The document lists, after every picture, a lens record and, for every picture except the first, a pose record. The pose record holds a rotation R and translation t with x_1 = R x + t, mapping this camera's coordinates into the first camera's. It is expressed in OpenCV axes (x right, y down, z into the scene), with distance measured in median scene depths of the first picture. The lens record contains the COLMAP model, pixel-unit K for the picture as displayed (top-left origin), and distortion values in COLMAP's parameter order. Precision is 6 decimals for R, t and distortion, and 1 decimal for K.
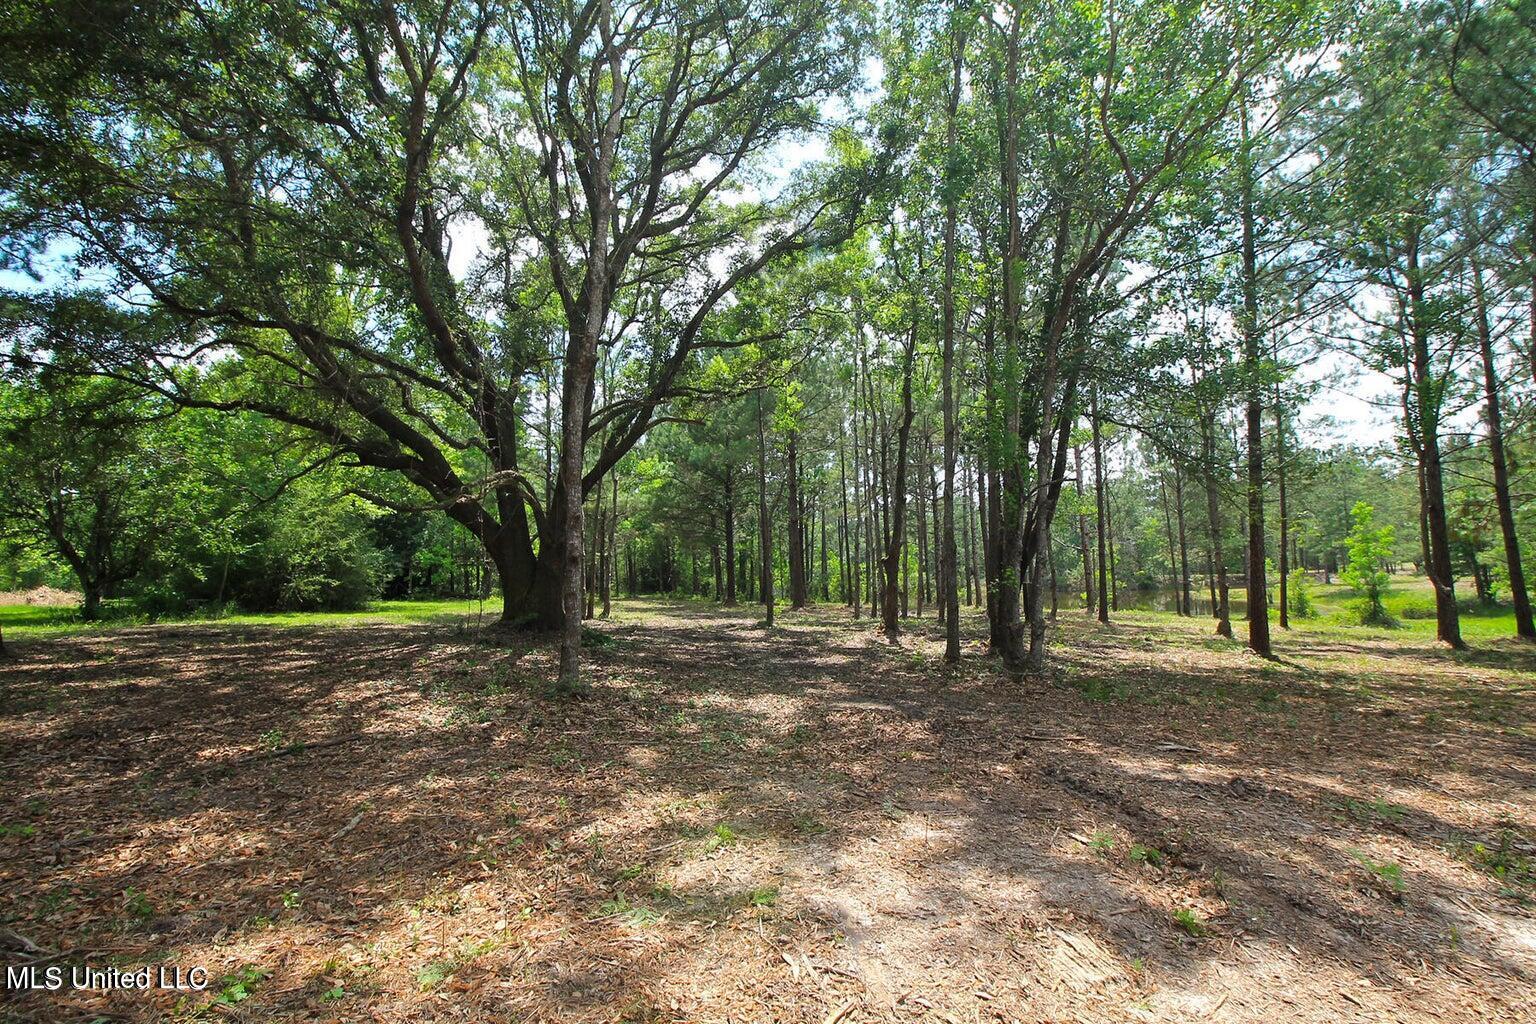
lens RADIAL K [[722.4, 0, 771.3], [0, 722.4, 484.7], [0, 0, 1]] dist [-0.000228, -0.013154]
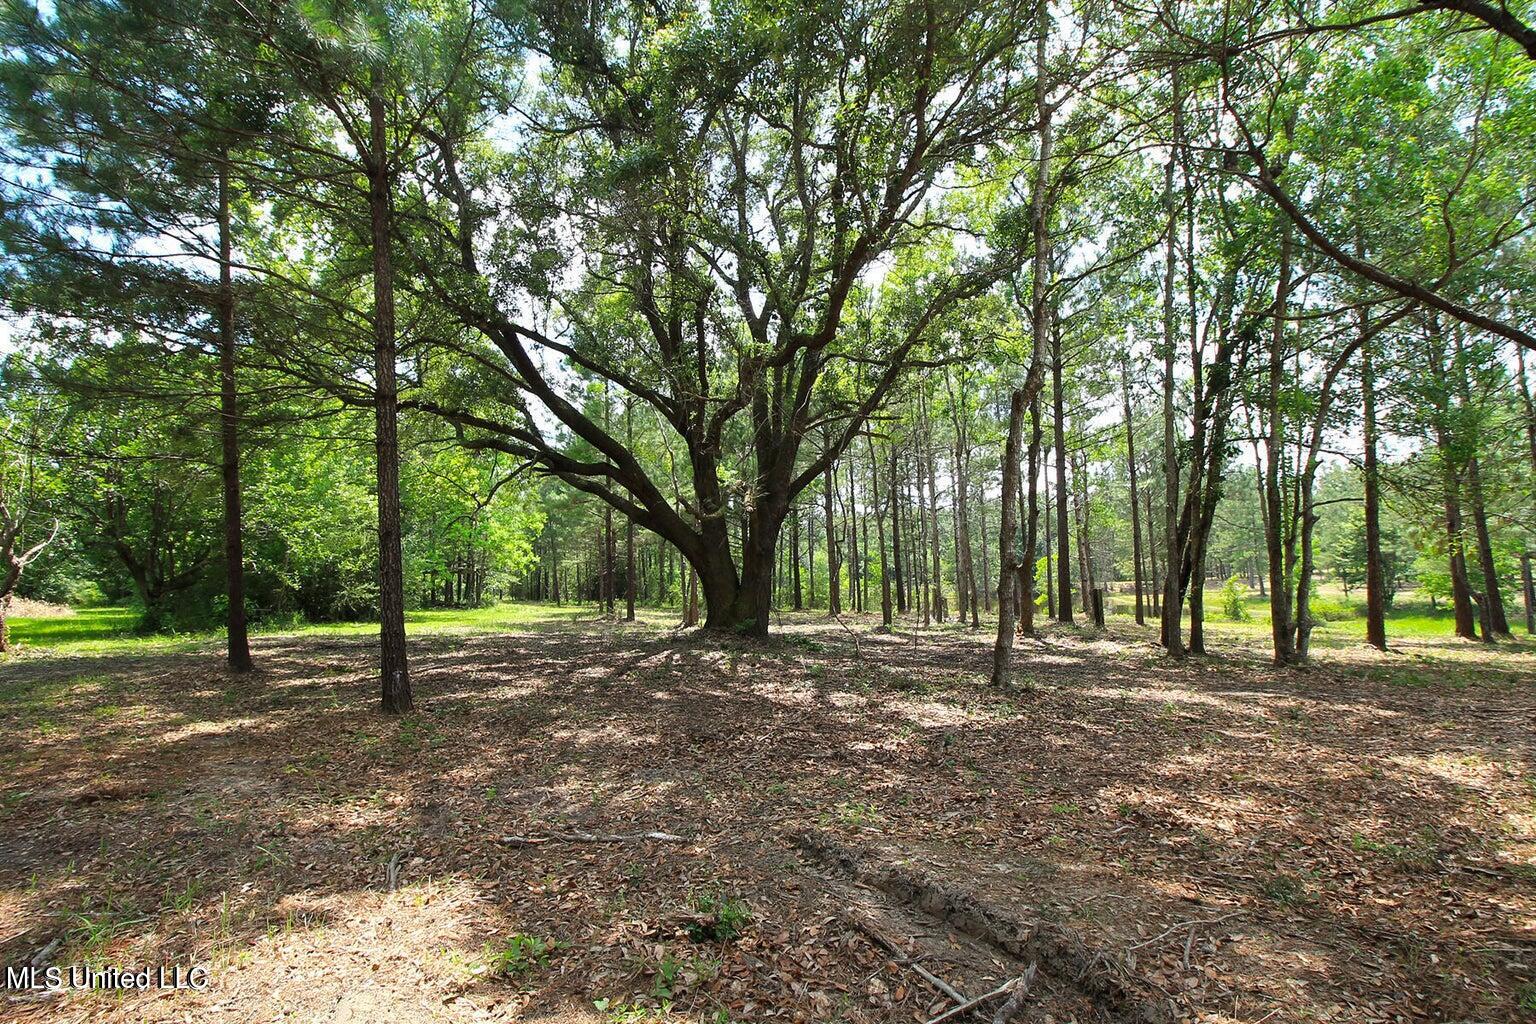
lens RADIAL K [[724.2, 0, 777.6], [0, 724.2, 488.2], [0, 0, 1]] dist [0.001891, -0.014237]
pose [[0.989828, 0.016387, 0.141320, -0.351742], [-0.015848, 0.999862, -0.004944, -0.003184], [-0.141382, 0.002654, 0.989952, -0.013914]]
